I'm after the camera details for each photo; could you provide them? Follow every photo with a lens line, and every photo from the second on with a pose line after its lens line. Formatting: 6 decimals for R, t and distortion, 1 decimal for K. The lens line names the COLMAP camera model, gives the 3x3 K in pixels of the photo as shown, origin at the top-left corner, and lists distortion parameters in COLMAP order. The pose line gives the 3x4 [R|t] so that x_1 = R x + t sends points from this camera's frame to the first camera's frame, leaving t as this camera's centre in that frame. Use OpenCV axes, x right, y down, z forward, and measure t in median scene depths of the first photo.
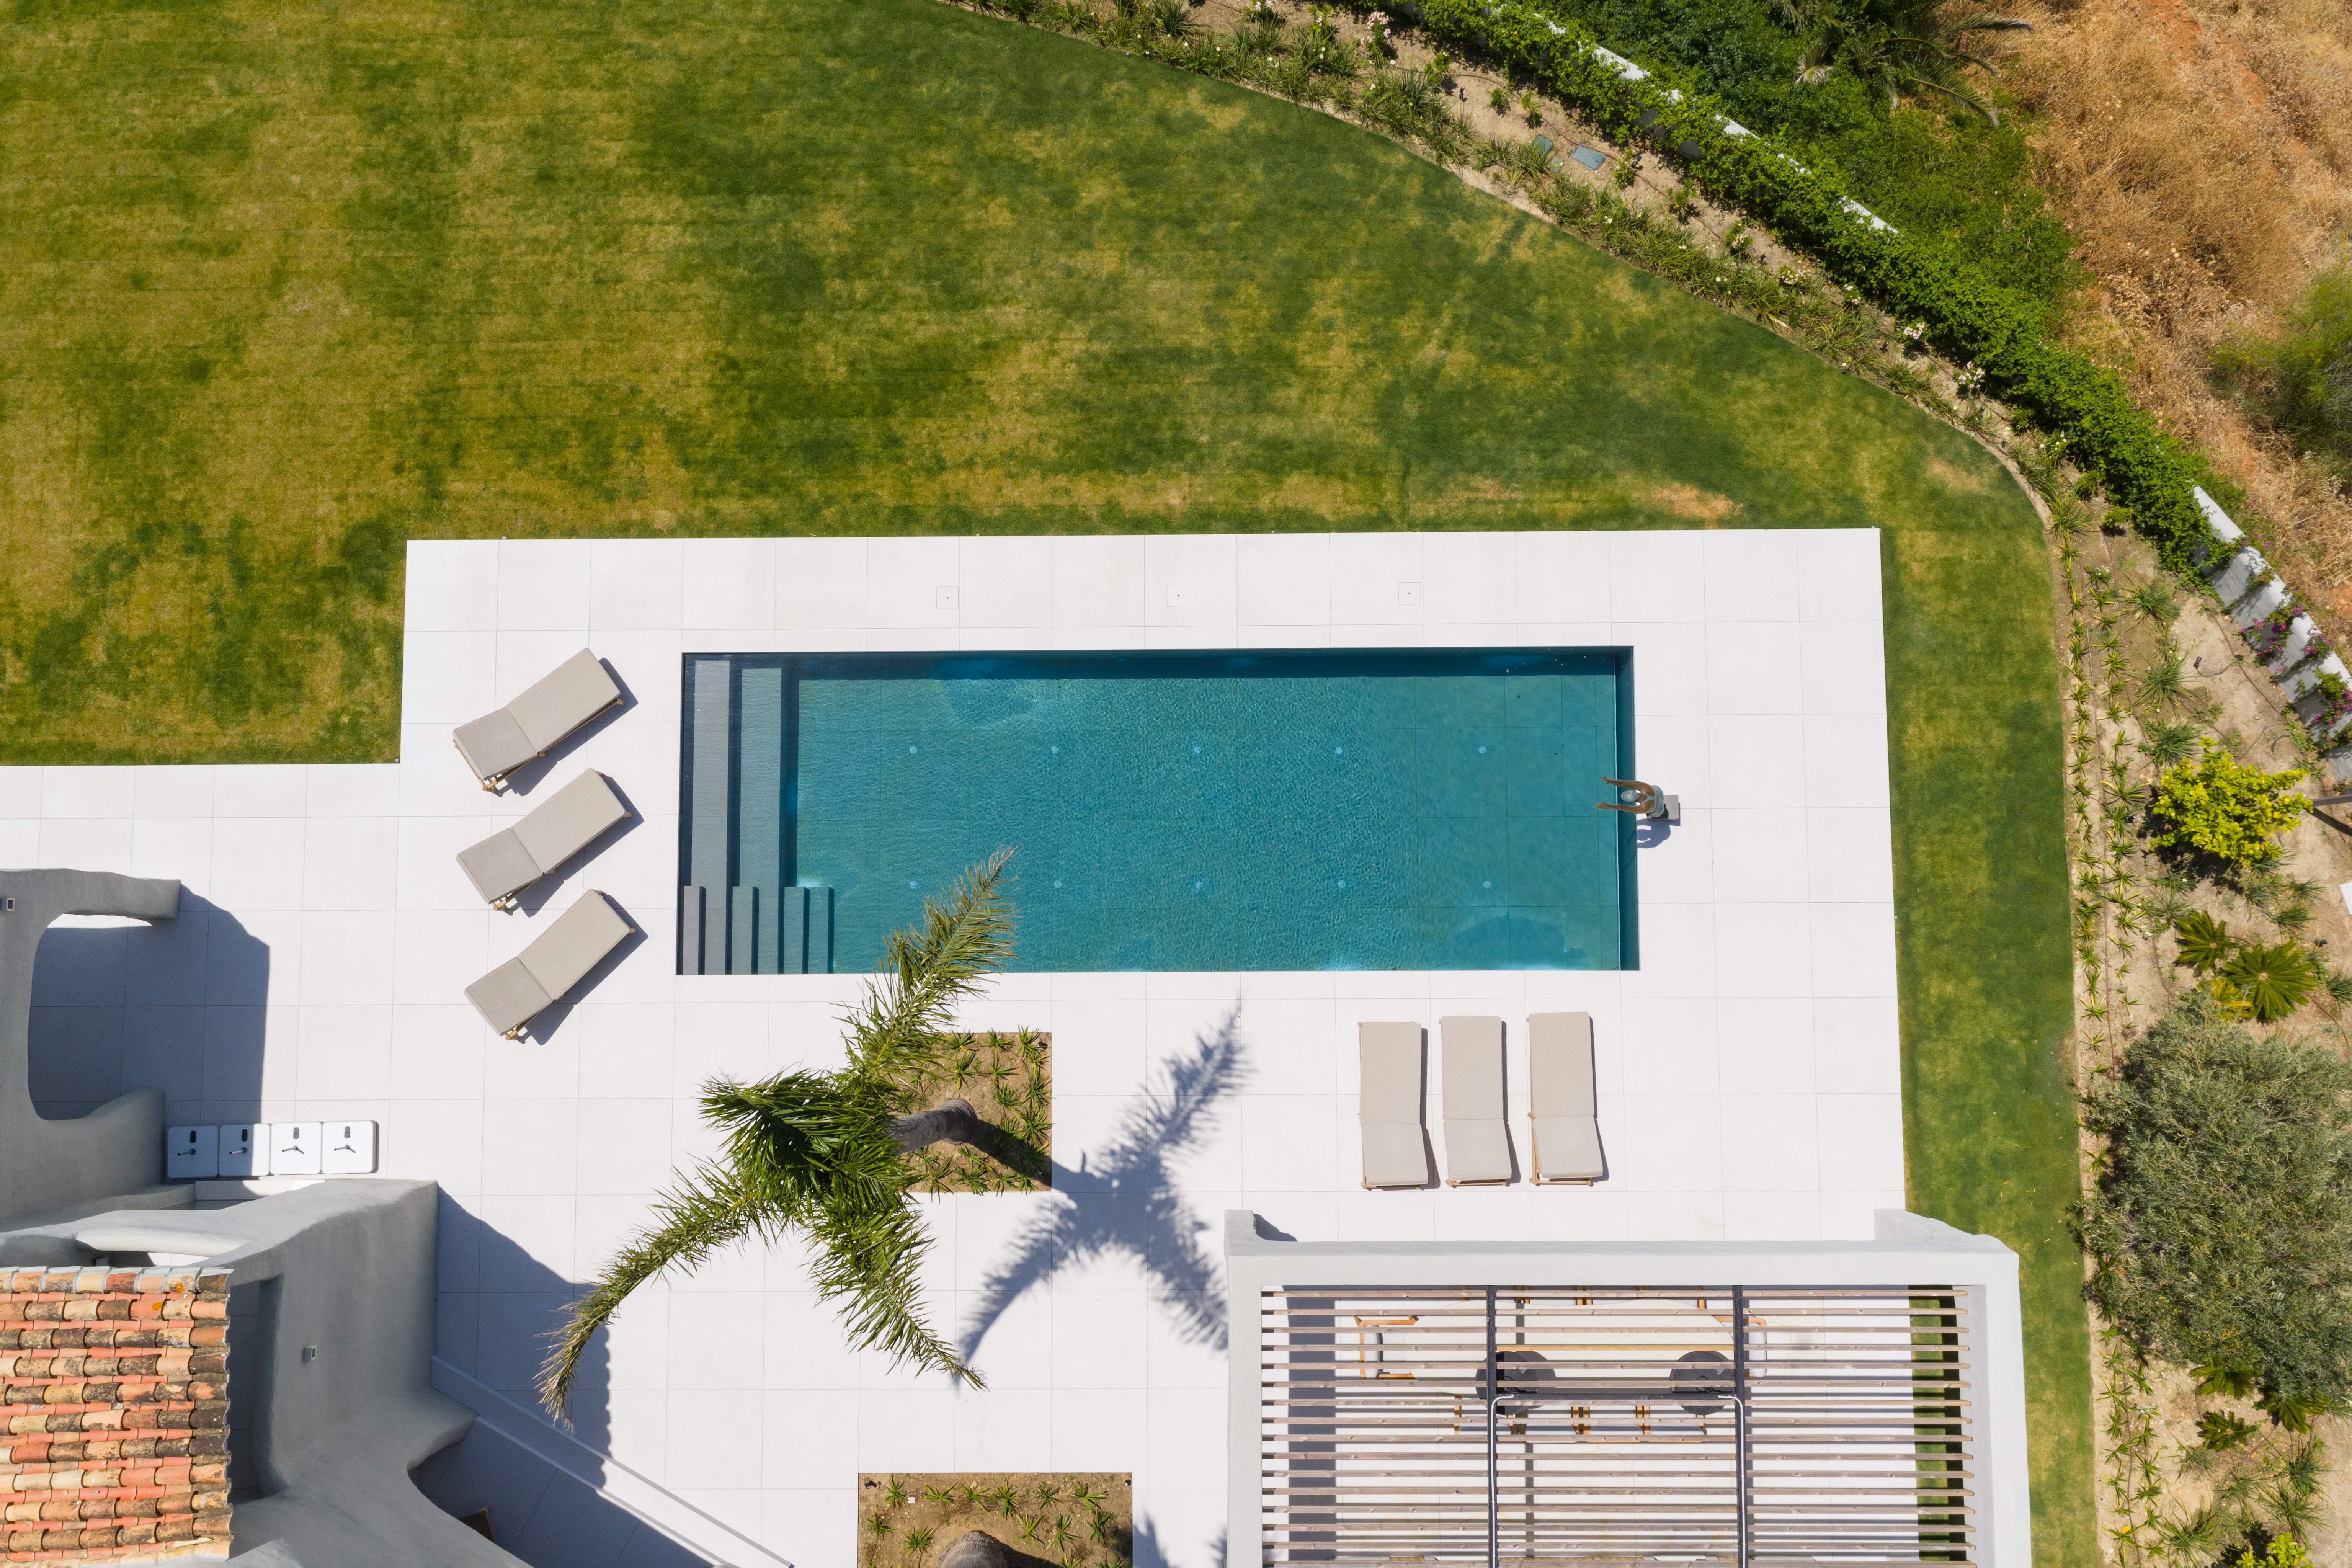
lens RADIAL K [[1908.1, 0, 1182.7], [0, 1908.1, 772.5], [0, 0, 1]] dist [0.015004, -0.024474]
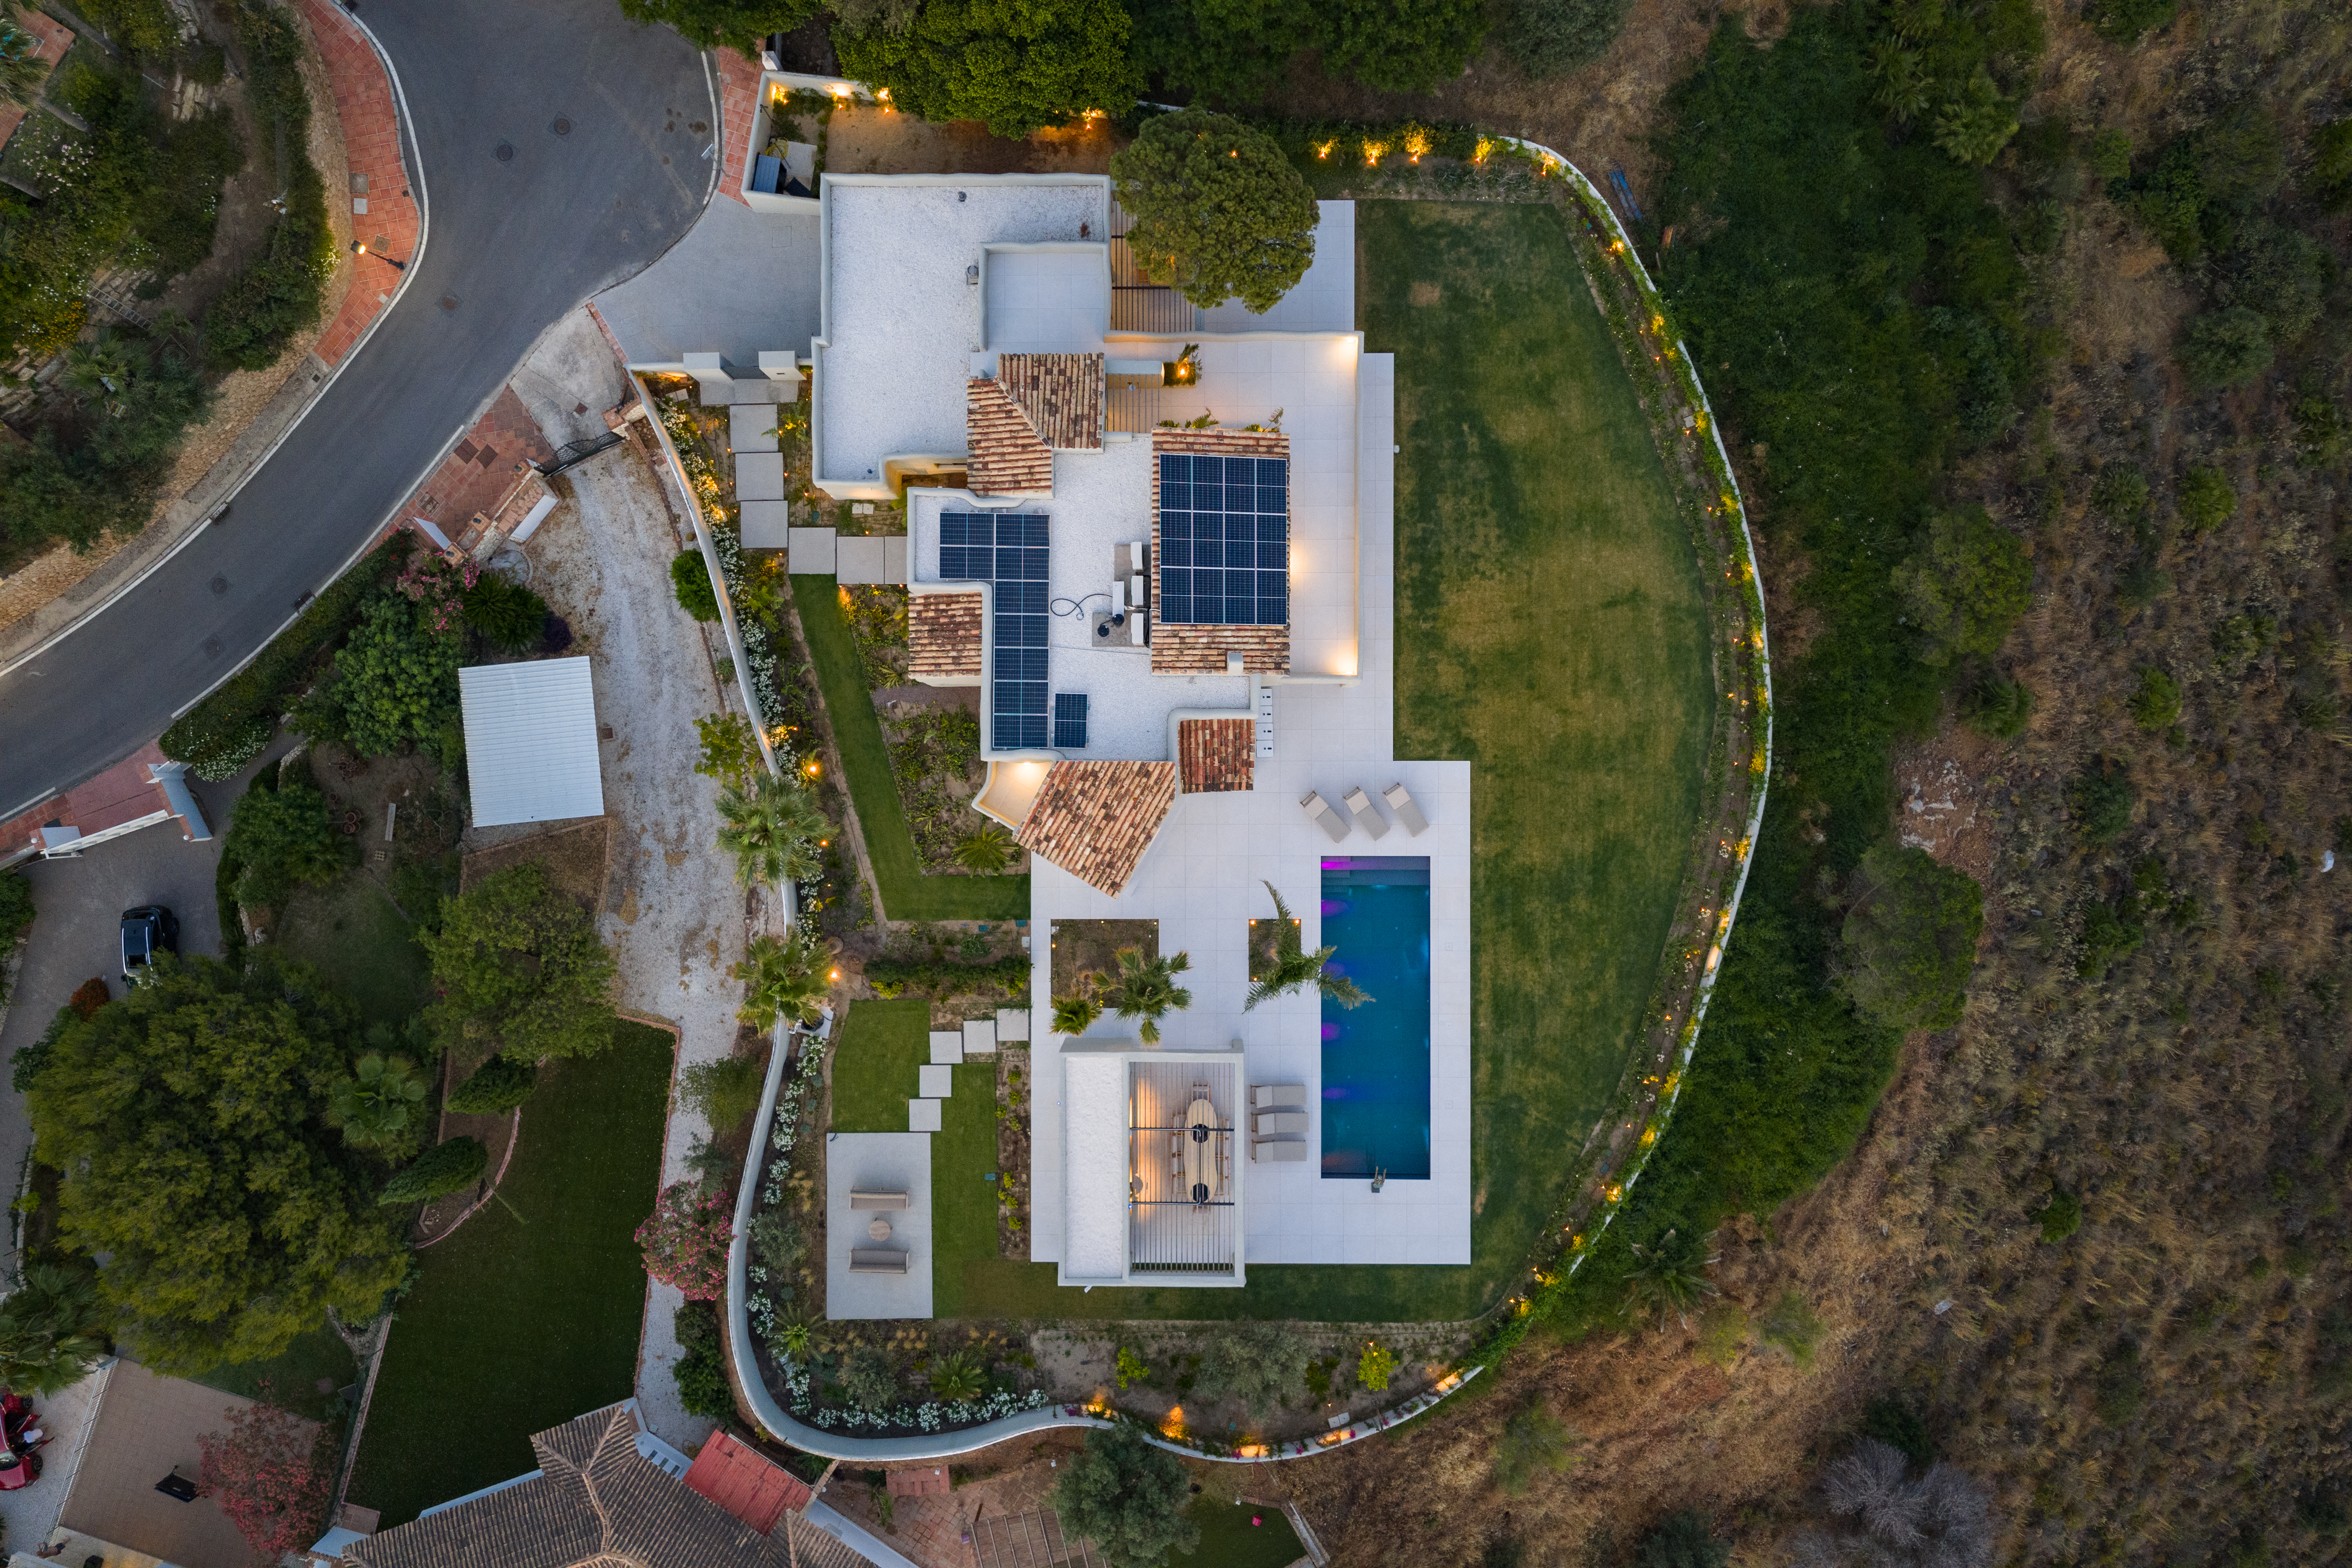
lens RADIAL K [[1908.1, 0, 1186.5], [0, 1908.1, 781.5], [0, 0, 1]] dist [0.015004, -0.024474]
pose [[-0.004635, 0.999819, 0.018435, -0.426735], [-0.994694, -0.006505, 0.102676, 0.009568], [0.102777, -0.017861, 0.994544, -1.940450]]
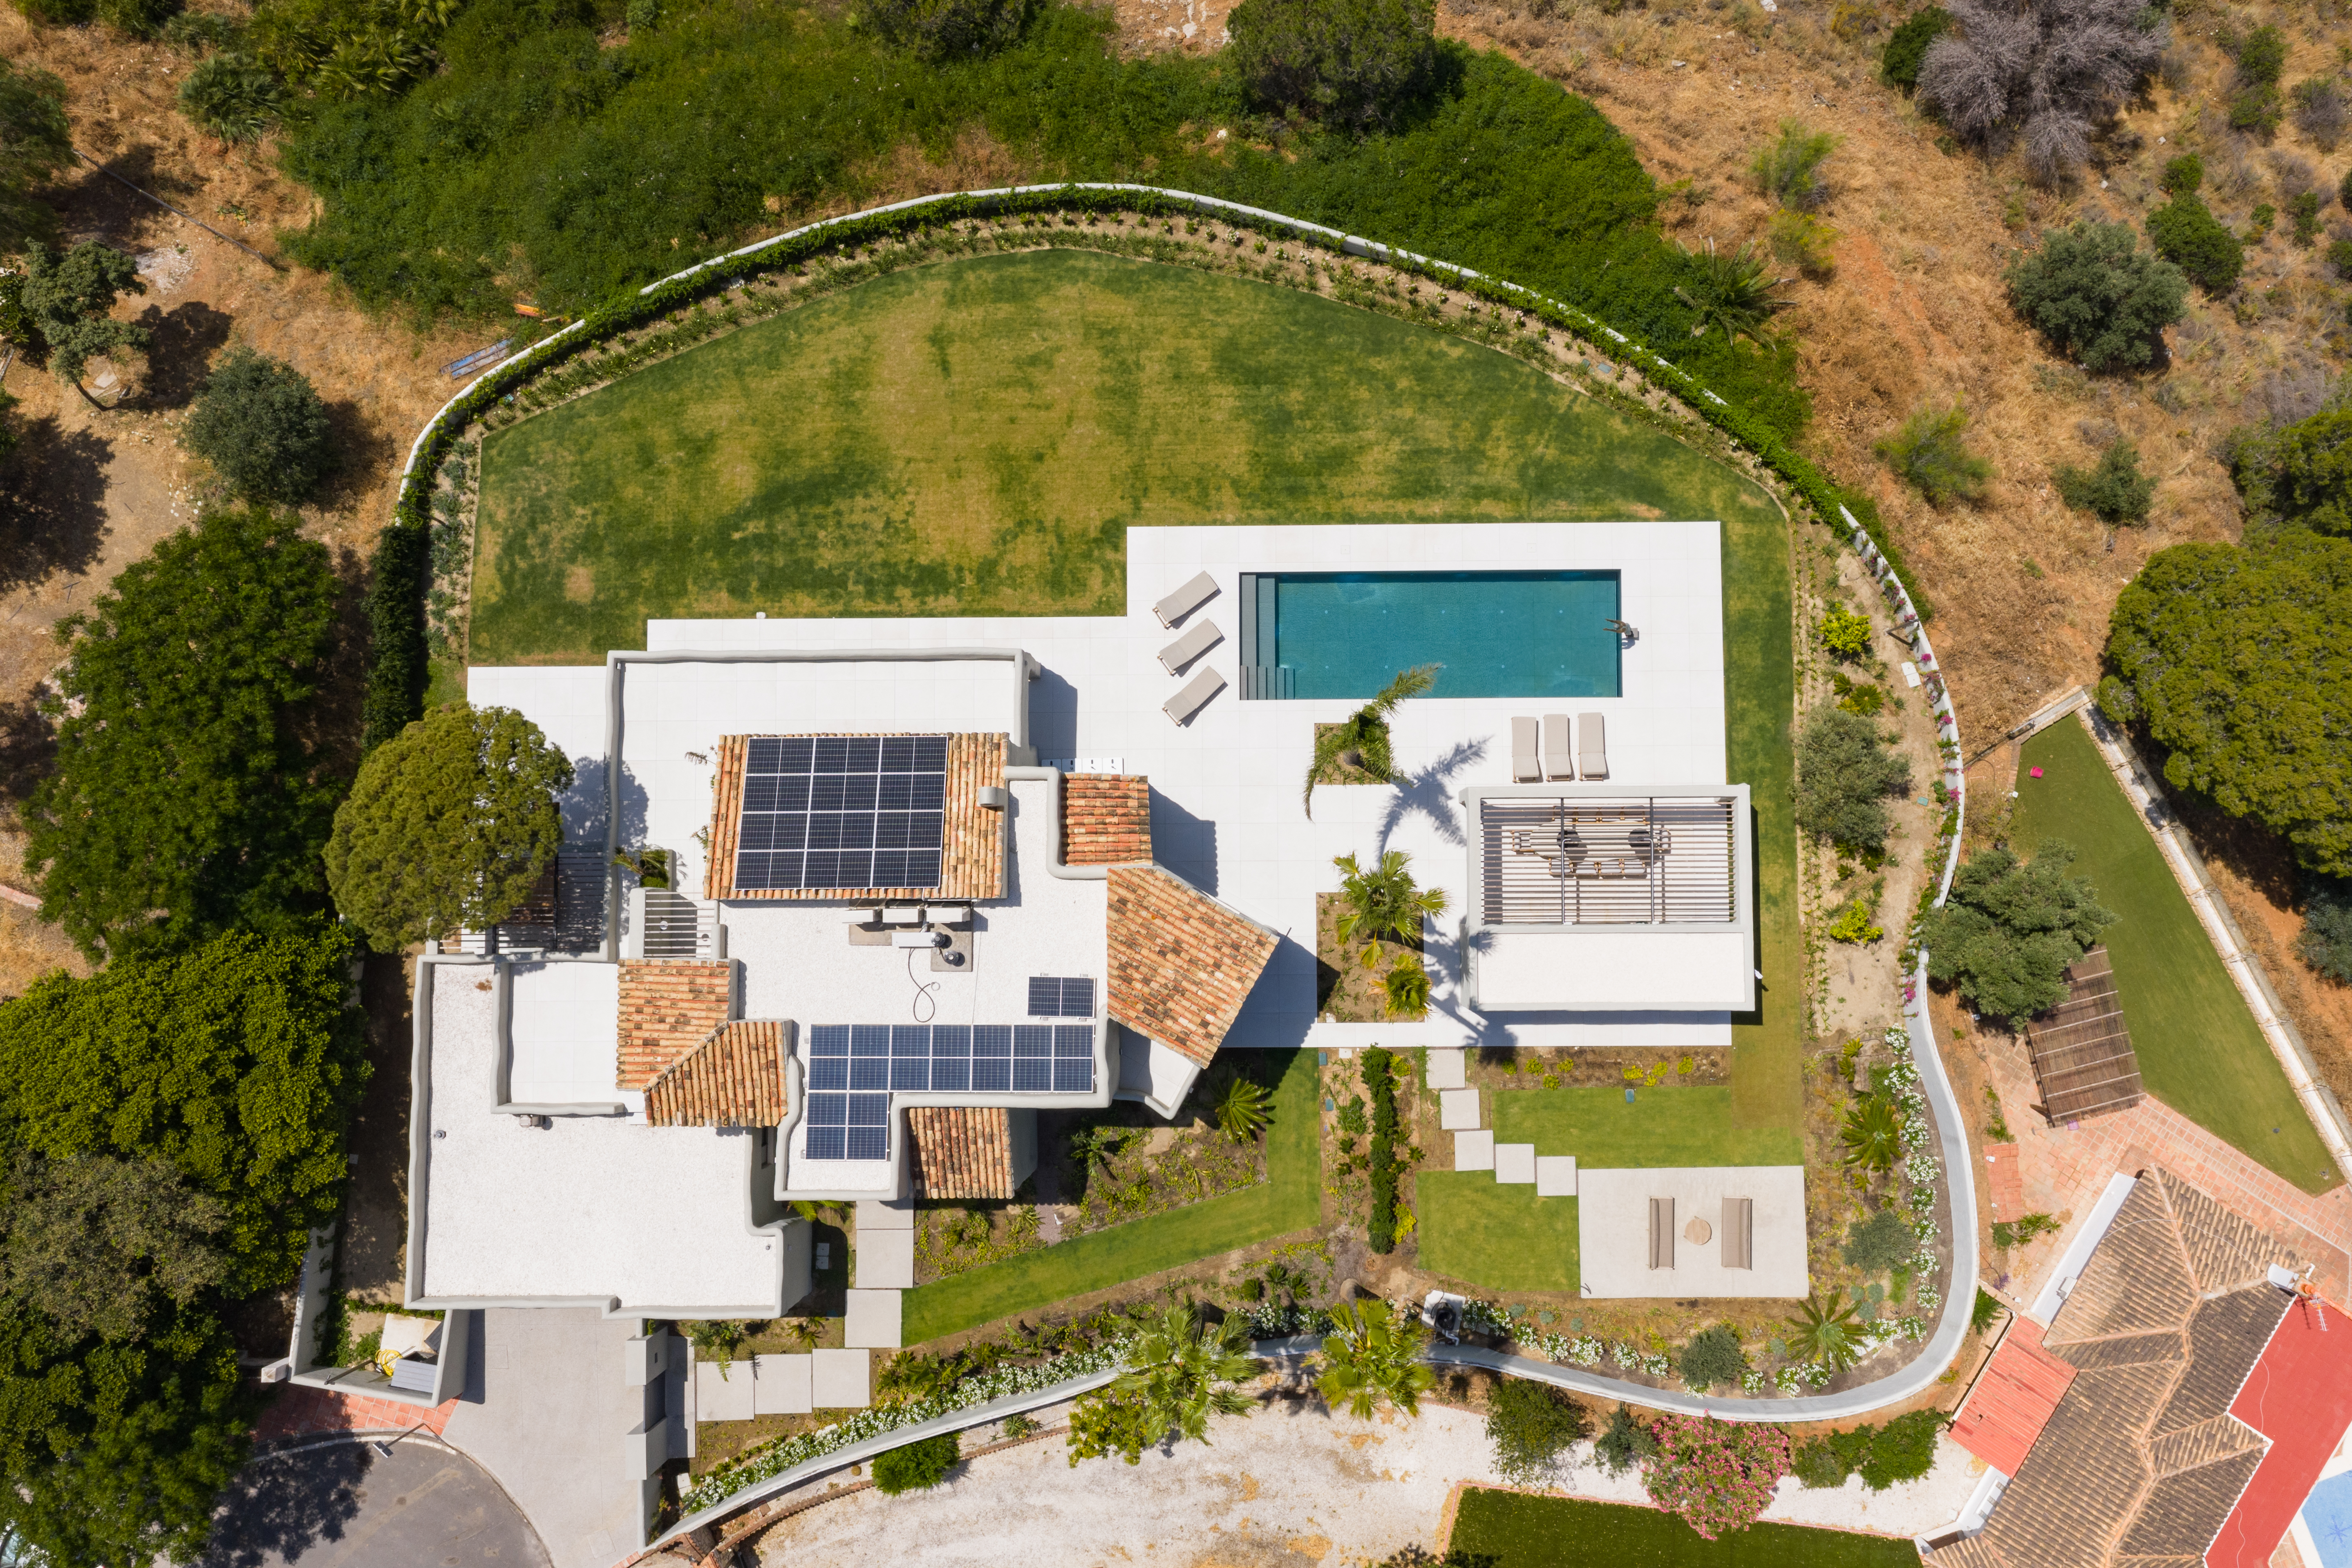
lens RADIAL K [[2029.9, 0, 1266.6], [0, 2029.9, 721.7], [0, 0, 1]] dist [0.019539, -0.026736]
pose [[0.999998, -0.001112, 0.001460, -0.229147], [0.001092, 0.999904, 0.013834, 0.095500], [-0.001476, -0.013833, 0.999903, -1.641169]]
